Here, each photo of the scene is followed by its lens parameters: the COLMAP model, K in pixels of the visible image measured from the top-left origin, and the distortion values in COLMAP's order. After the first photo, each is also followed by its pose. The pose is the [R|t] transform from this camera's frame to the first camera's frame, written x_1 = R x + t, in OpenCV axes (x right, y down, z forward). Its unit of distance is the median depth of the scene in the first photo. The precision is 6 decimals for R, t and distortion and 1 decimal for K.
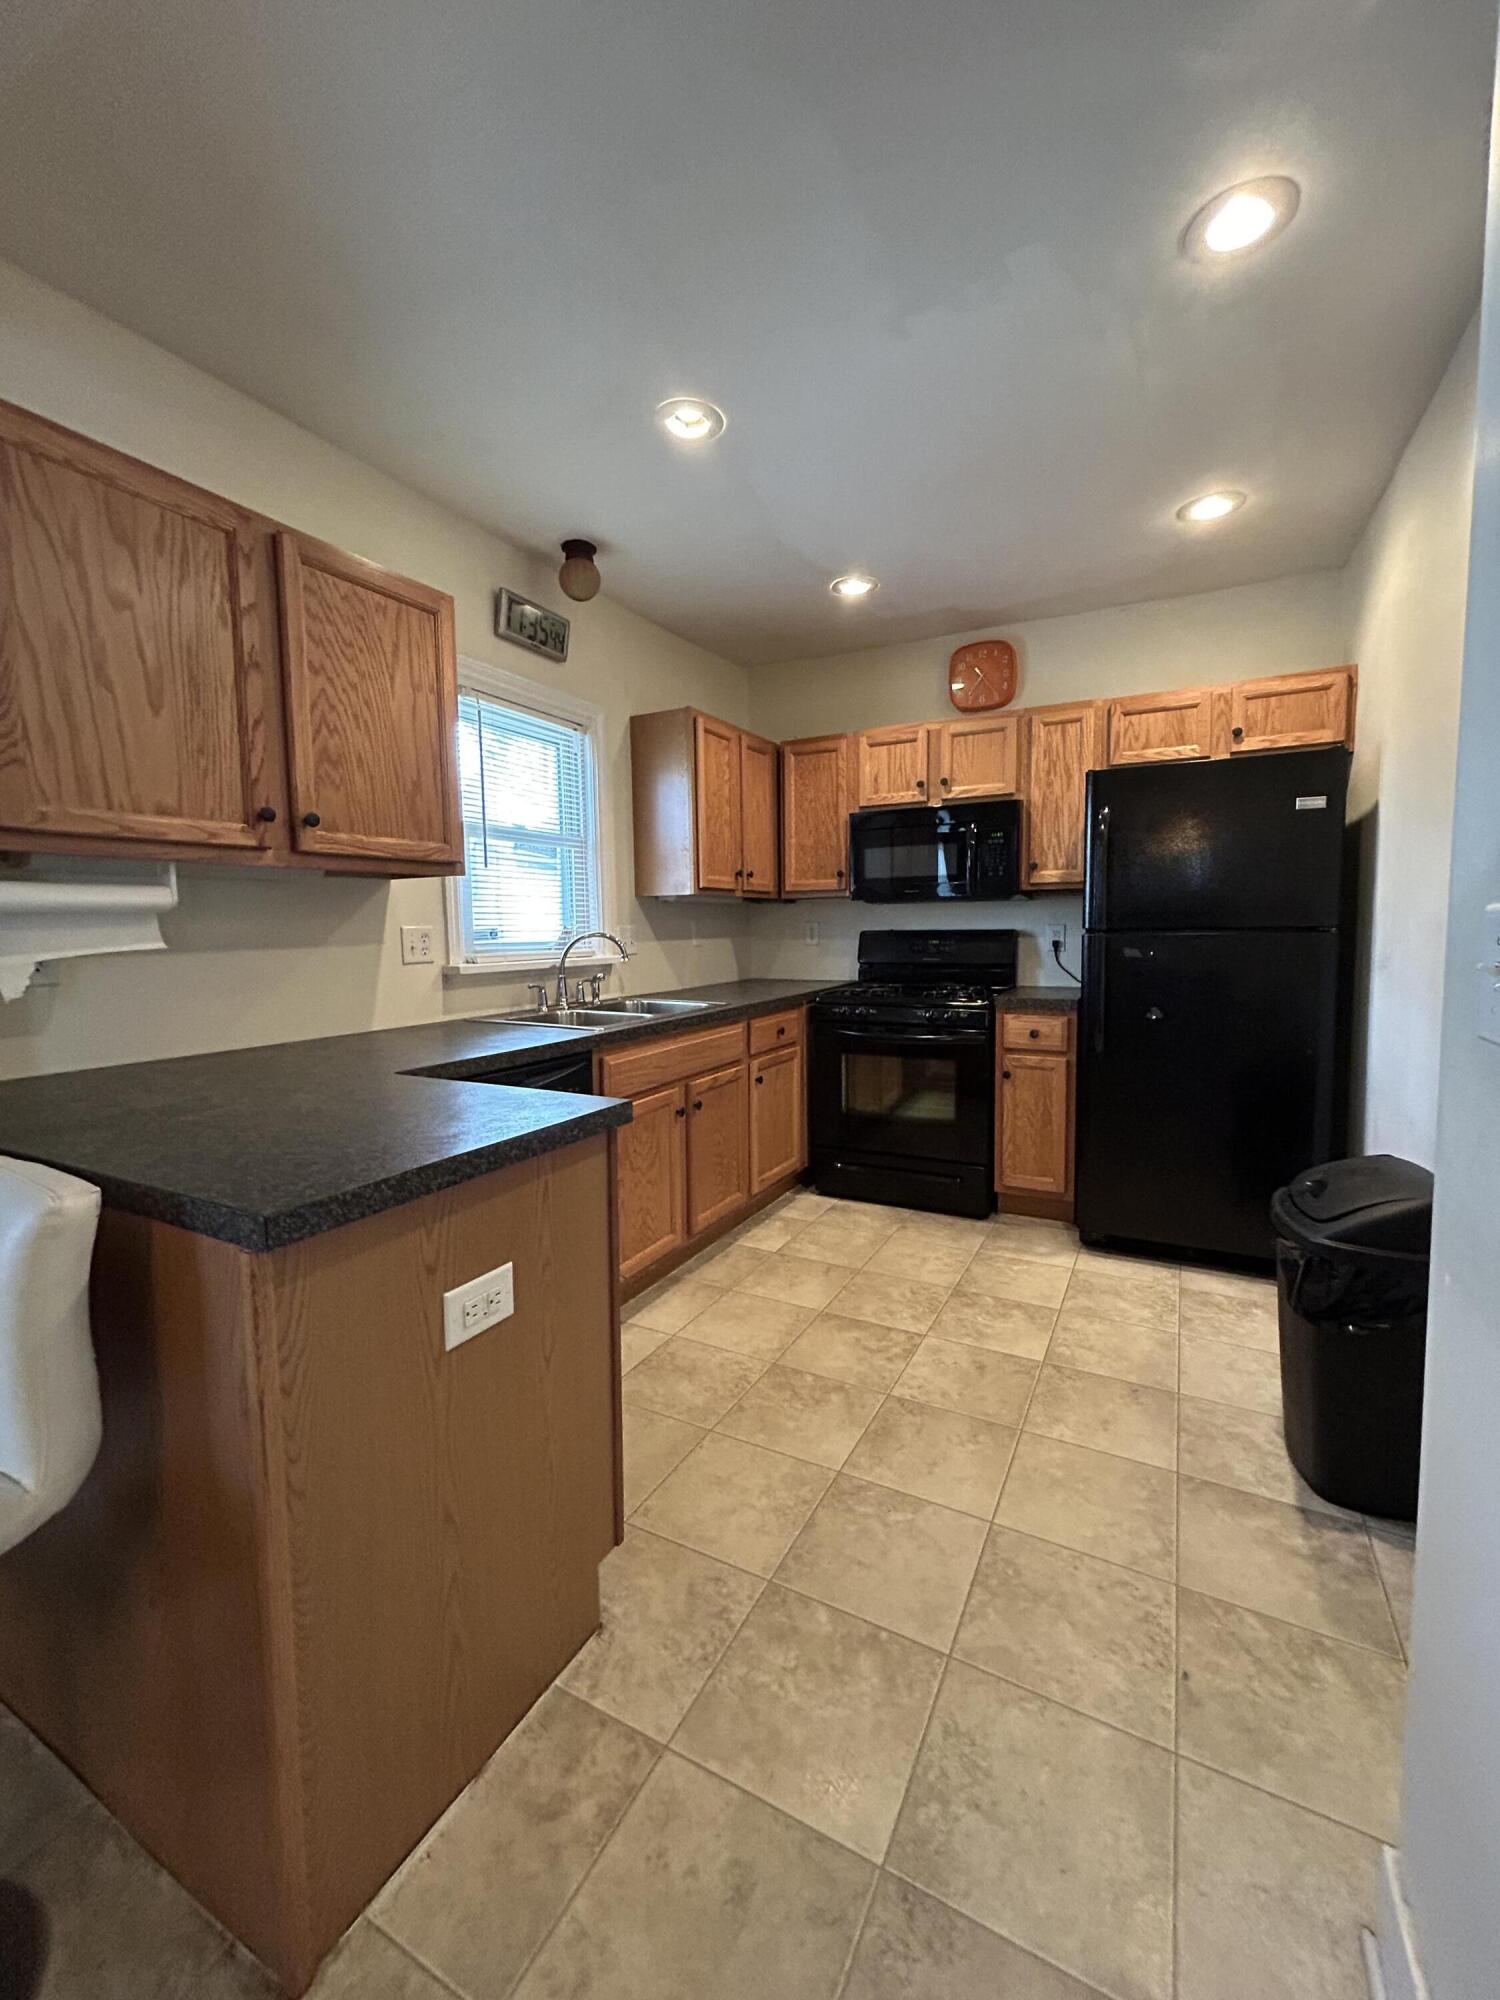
lens RADIAL K [[810.4, 0, 753.4], [0, 810.4, 988.0], [0, 0, 1]] dist [-0.000433, 0.000095]
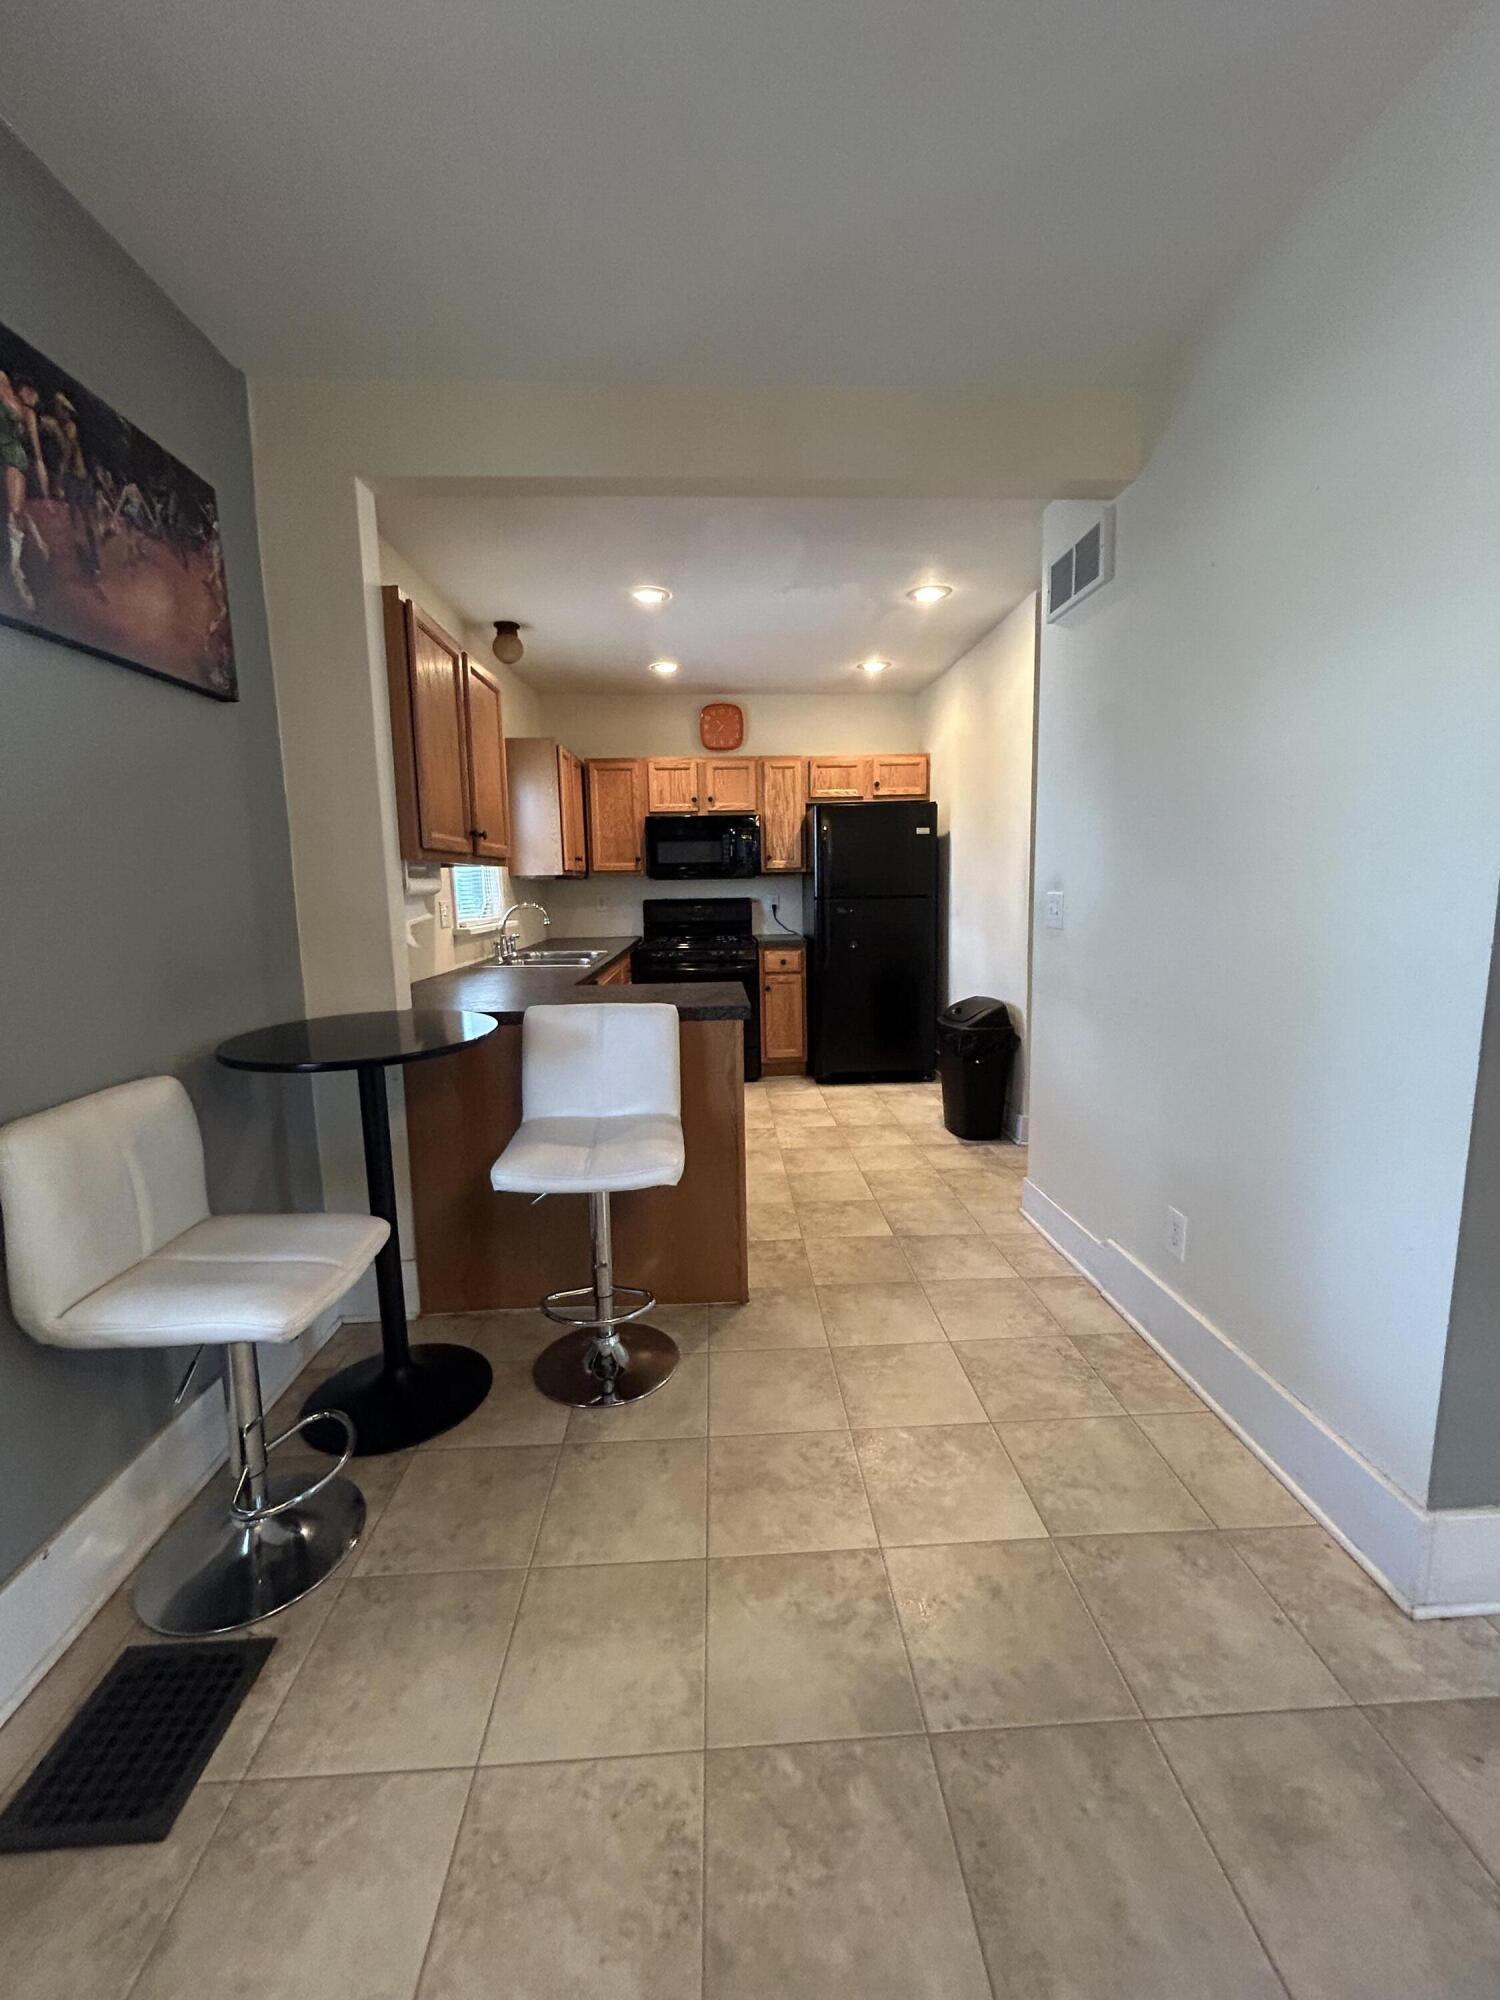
lens RADIAL K [[810.4, 0, 753.4], [0, 810.4, 988.0], [0, 0, 1]] dist [-0.000433, 0.000095]
pose [[0.860858, -0.067277, 0.504377, -0.519643], [0.046700, 0.997484, 0.053345, 0.018638], [-0.506697, -0.022368, 0.861834, -0.369649]]
